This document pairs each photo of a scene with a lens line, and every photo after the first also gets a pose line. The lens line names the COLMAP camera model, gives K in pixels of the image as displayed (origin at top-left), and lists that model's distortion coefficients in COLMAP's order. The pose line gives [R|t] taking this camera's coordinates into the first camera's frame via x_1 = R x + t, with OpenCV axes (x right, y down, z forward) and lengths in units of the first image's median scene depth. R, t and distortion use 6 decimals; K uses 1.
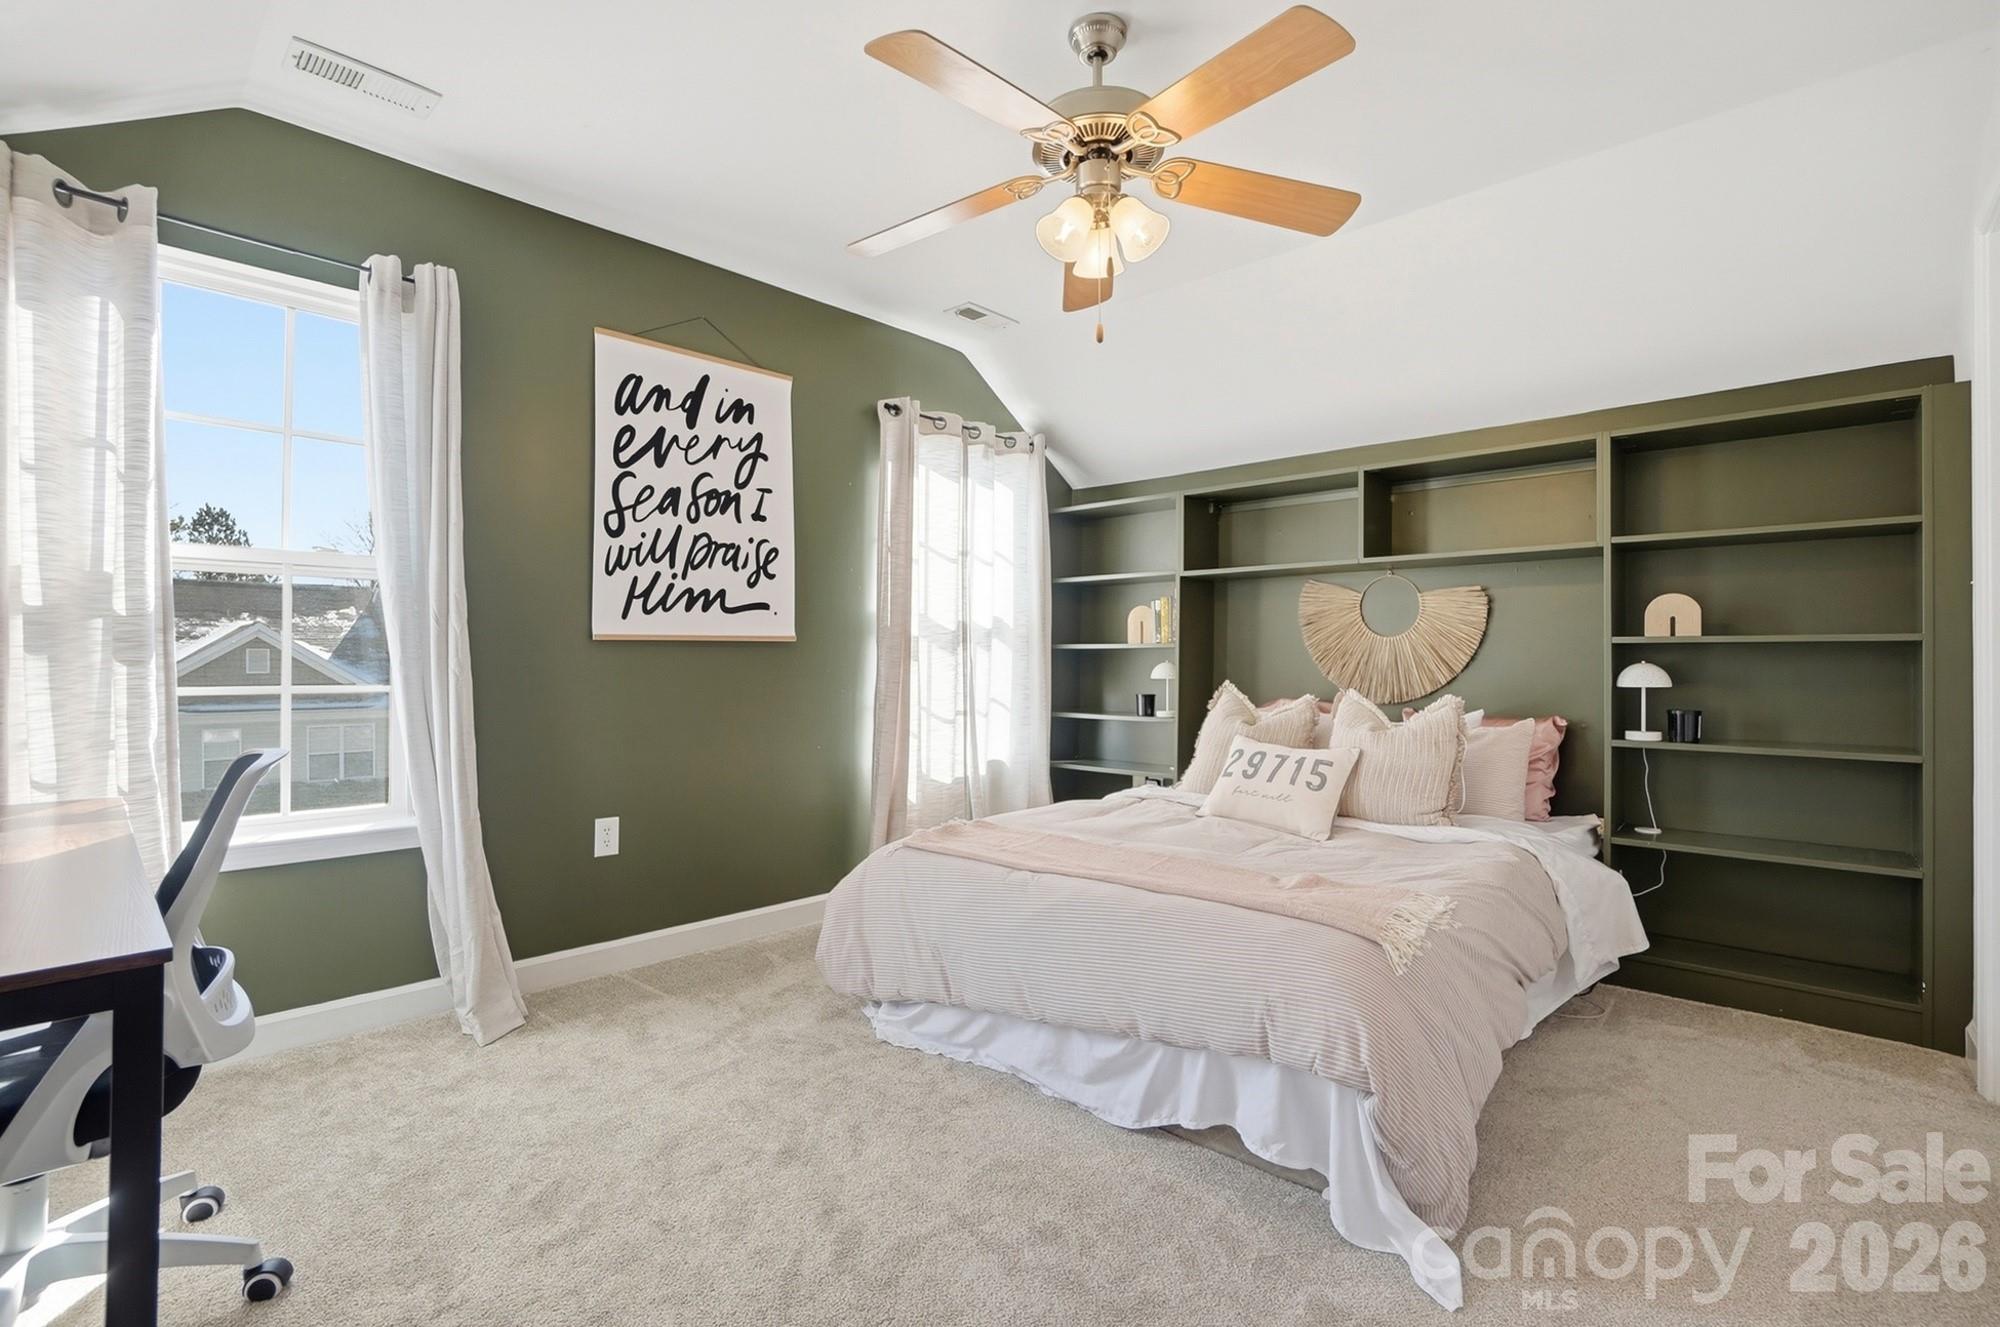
lens RADIAL K [[911.0, 0, 988.5], [0, 911.0, 653.1], [0, 0, 1]] dist [-0.071437, 0.027054]
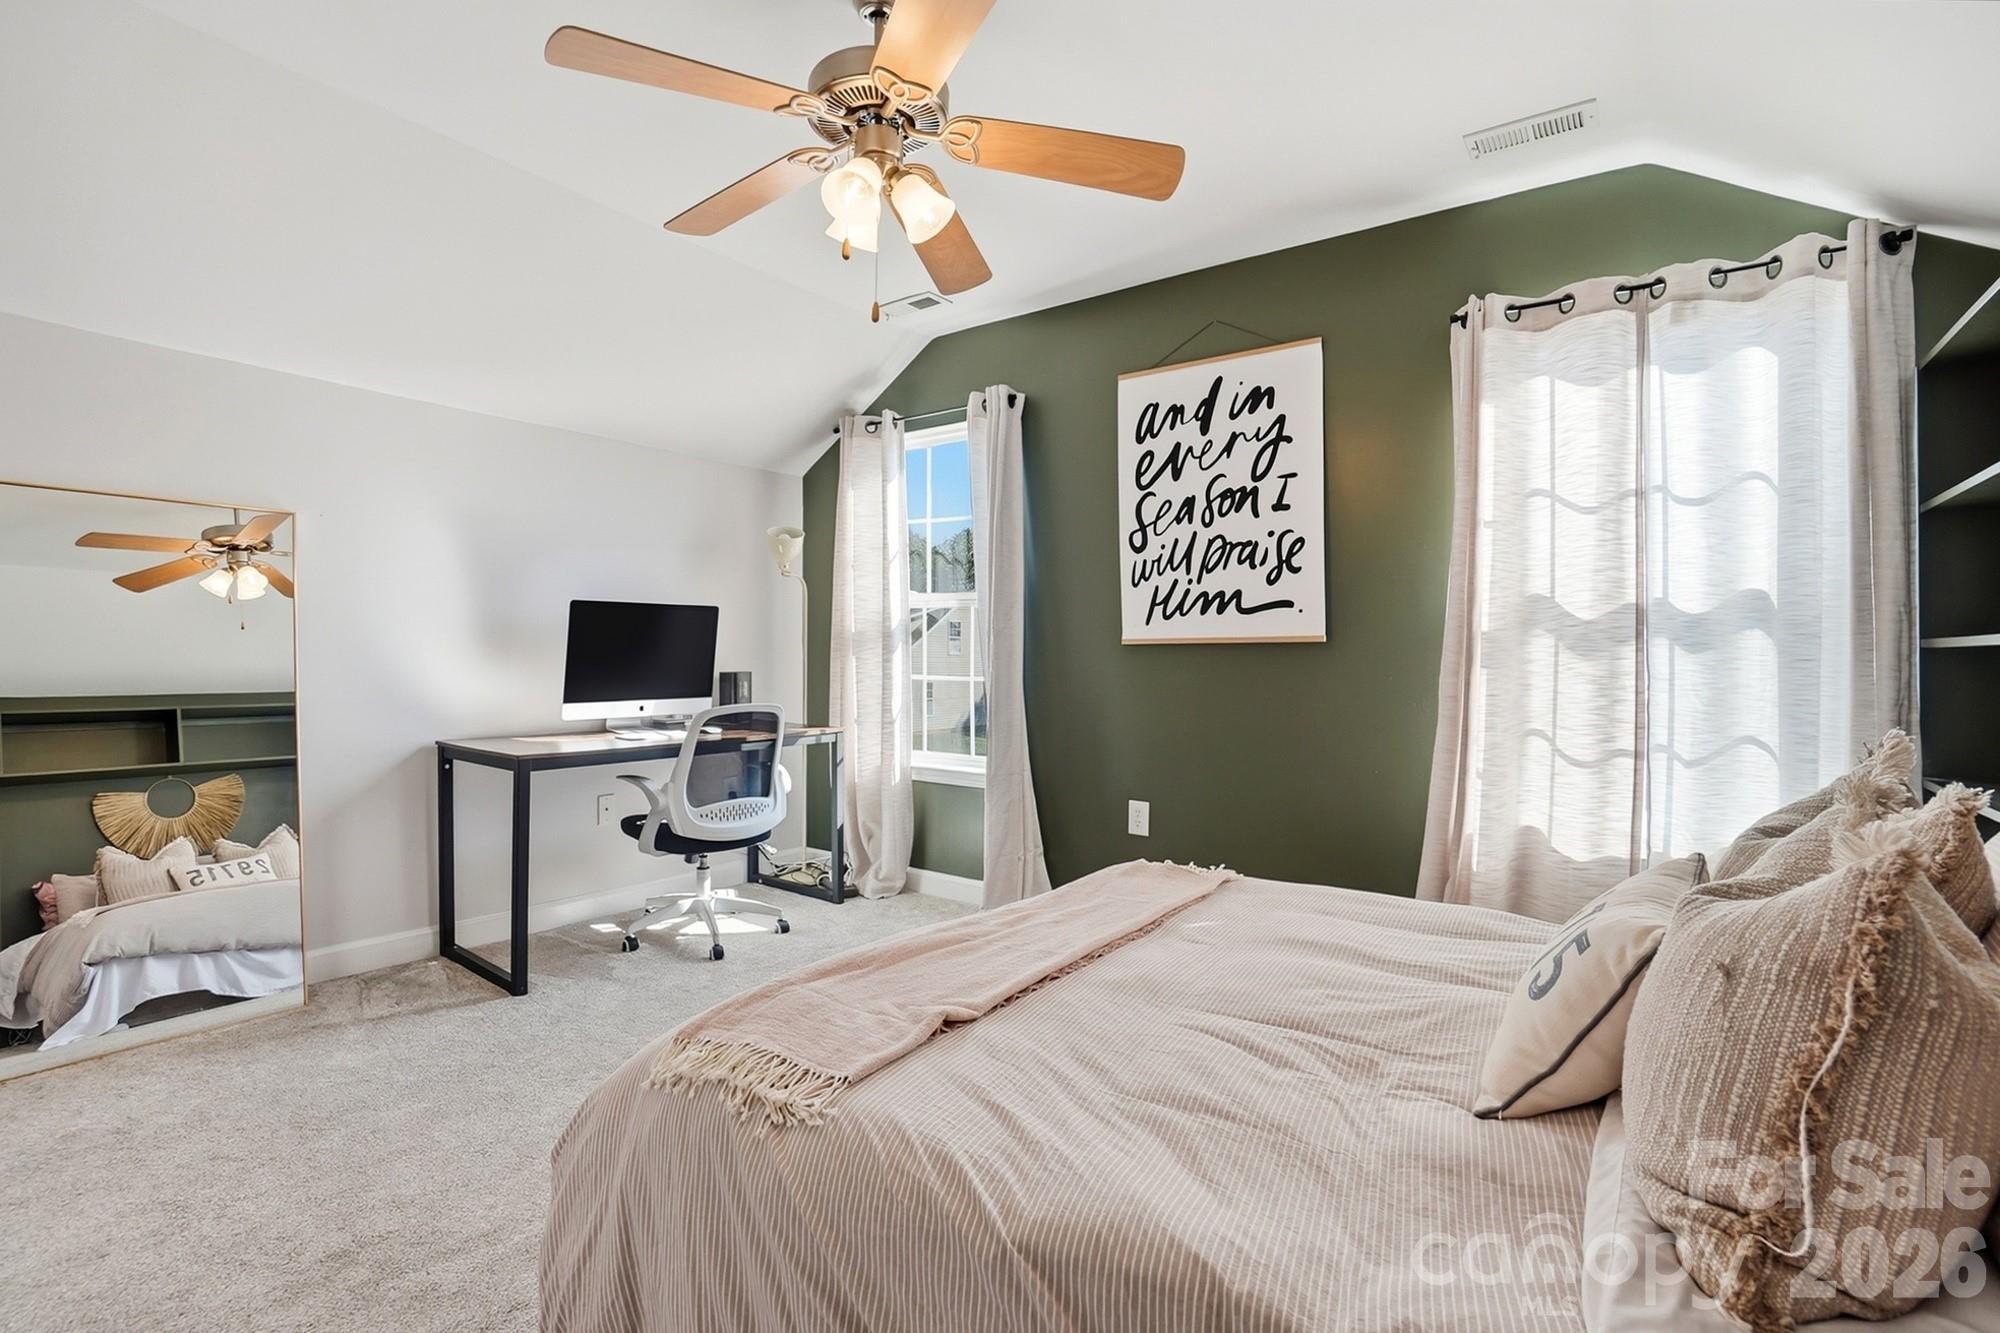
lens RADIAL K [[911.0, 0, 988.5], [0, 911.0, 656.1], [0, 0, 1]] dist [-0.071437, 0.027054]
pose [[0.121501, -0.005445, -0.992576, 0.643332], [-0.005844, 0.999964, -0.006201, 0.008163], [0.992574, 0.006554, 0.121465, 0.626954]]
